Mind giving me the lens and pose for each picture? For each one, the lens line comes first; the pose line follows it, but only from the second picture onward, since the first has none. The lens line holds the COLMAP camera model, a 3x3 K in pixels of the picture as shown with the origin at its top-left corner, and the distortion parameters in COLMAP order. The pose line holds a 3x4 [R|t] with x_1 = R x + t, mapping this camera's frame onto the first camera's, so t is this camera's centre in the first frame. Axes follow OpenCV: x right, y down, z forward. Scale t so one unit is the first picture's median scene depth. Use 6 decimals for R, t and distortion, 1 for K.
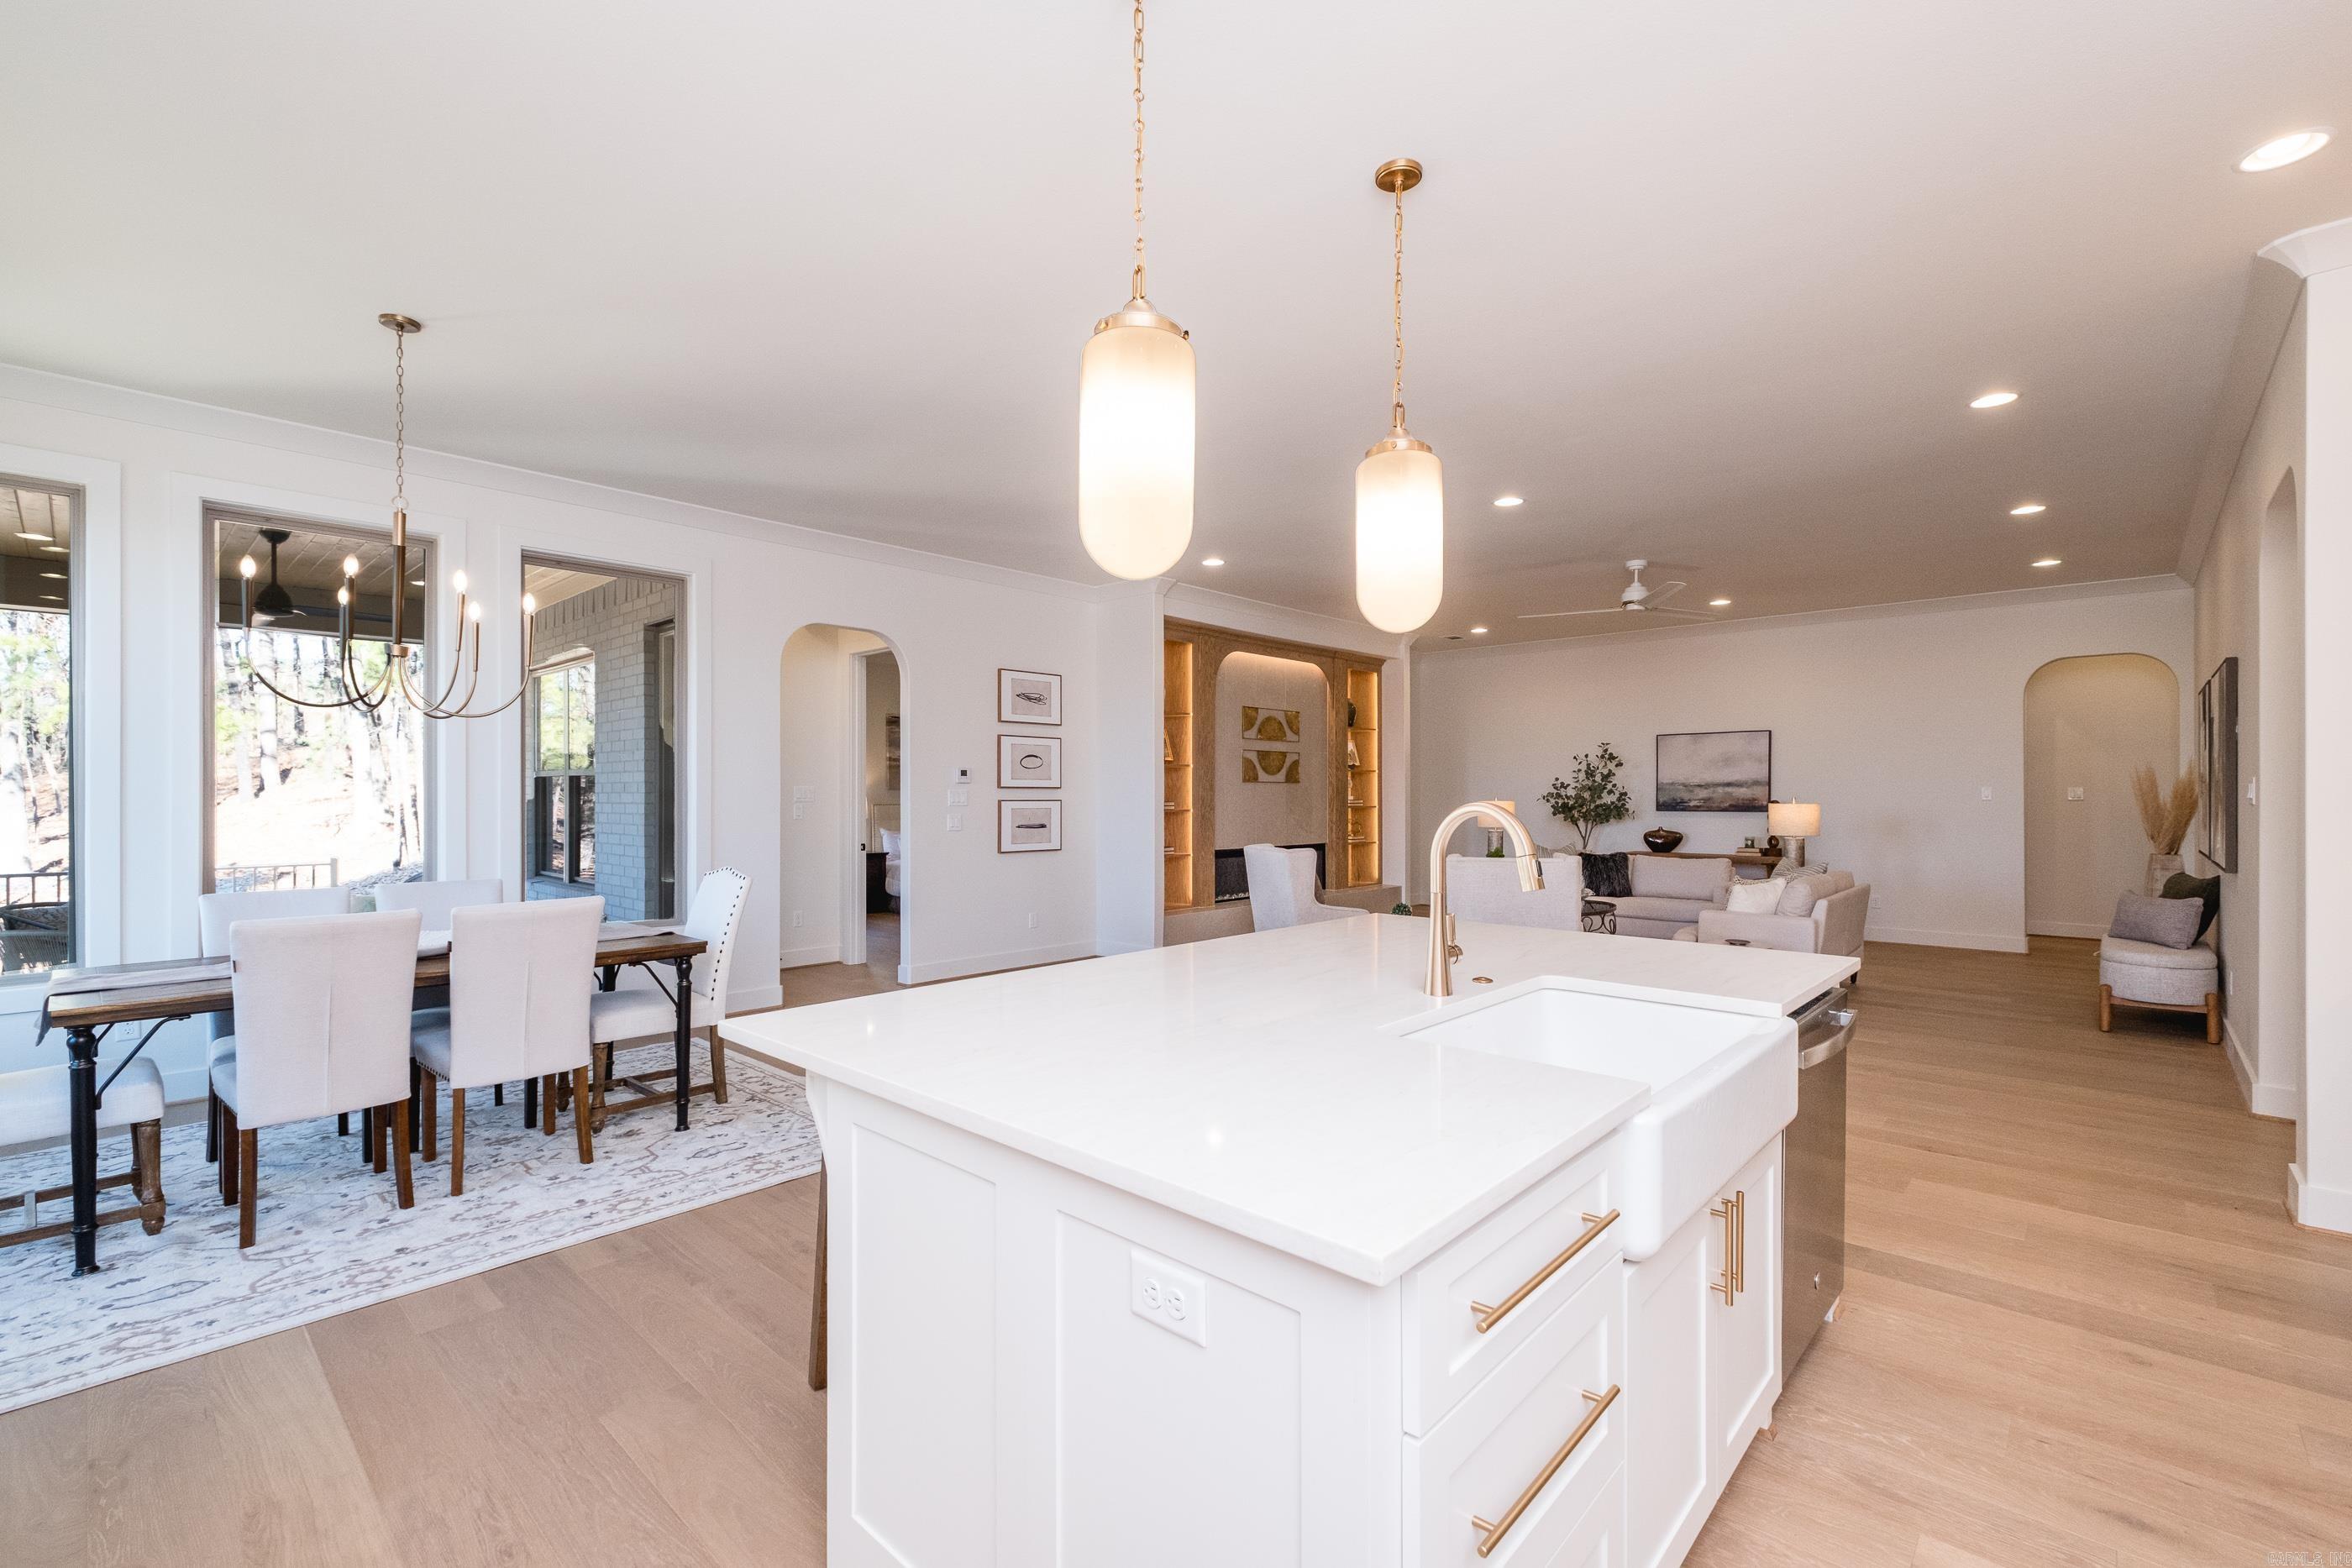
lens RADIAL K [[1026.4, 0, 1178.9], [0, 1026.4, 790.1], [0, 0, 1]] dist [0.002164, -0.002894]
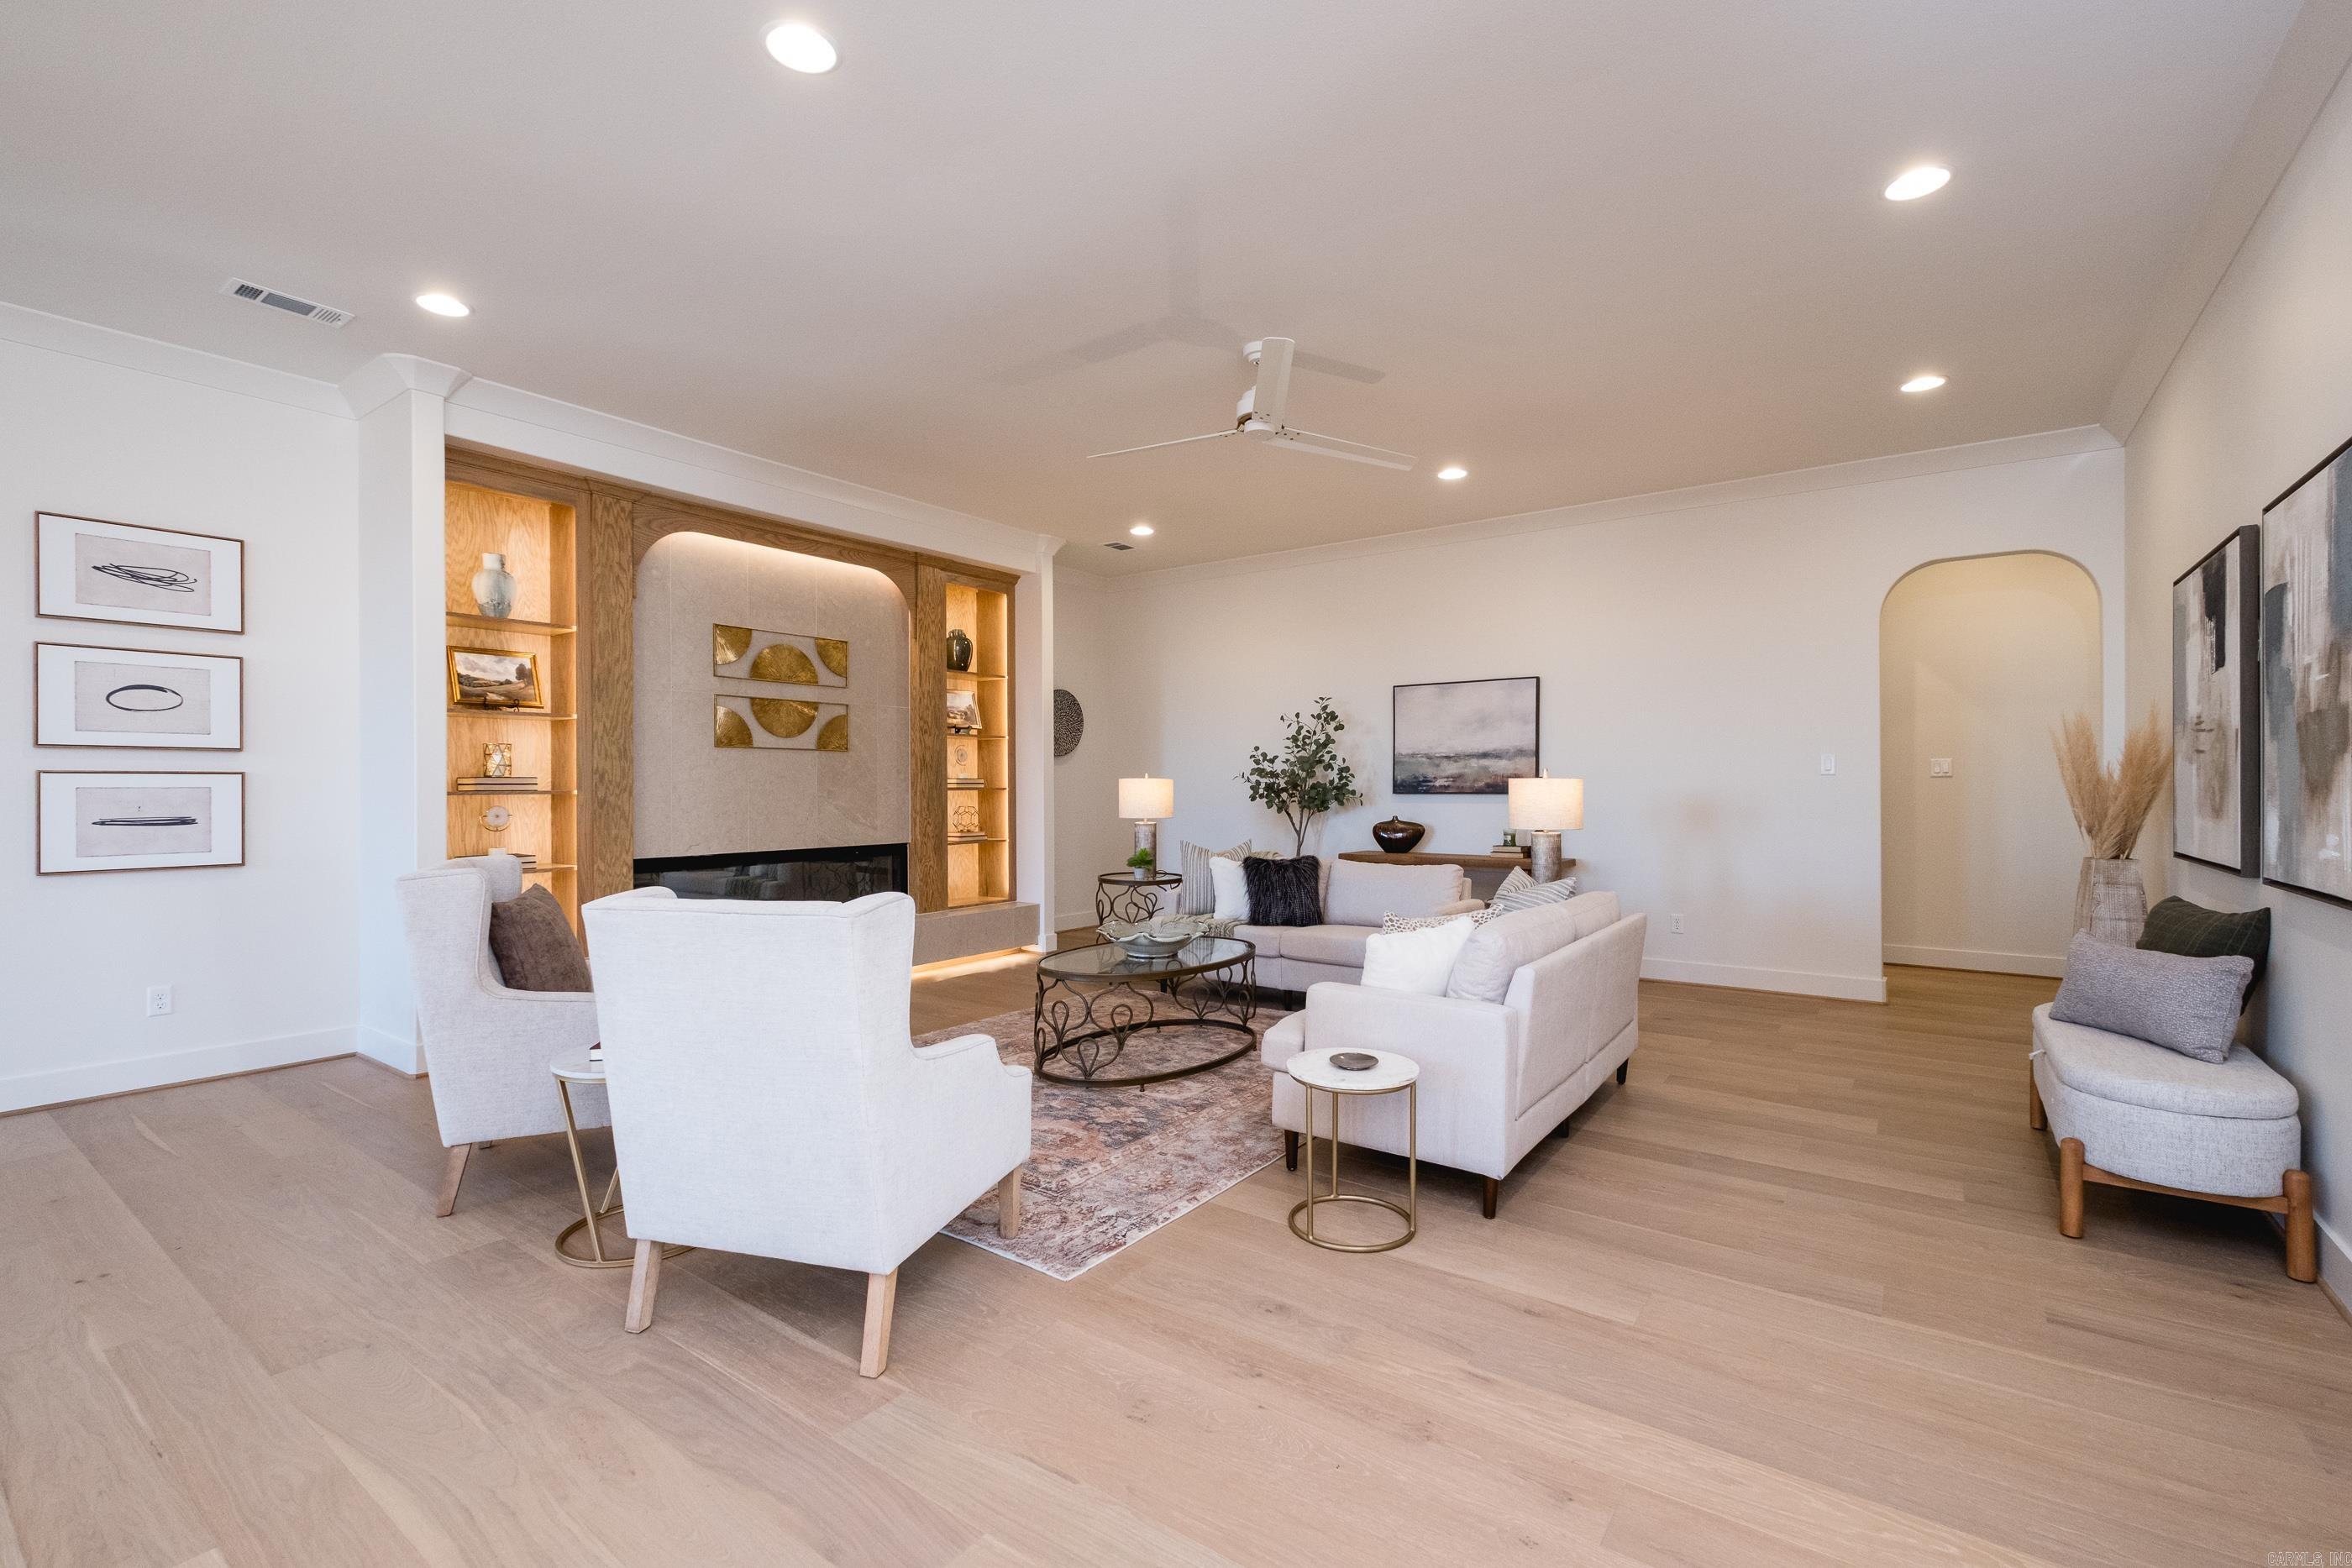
lens RADIAL K [[1026.4, 0, 1174.2], [0, 1026.4, 784.7], [0, 0, 1]] dist [0.002164, -0.002894]
pose [[0.994075, -0.001368, 0.108691, 0.257365], [0.000916, 0.999991, 0.004207, 0.011883], [-0.108696, -0.004083, 0.994067, 0.338835]]
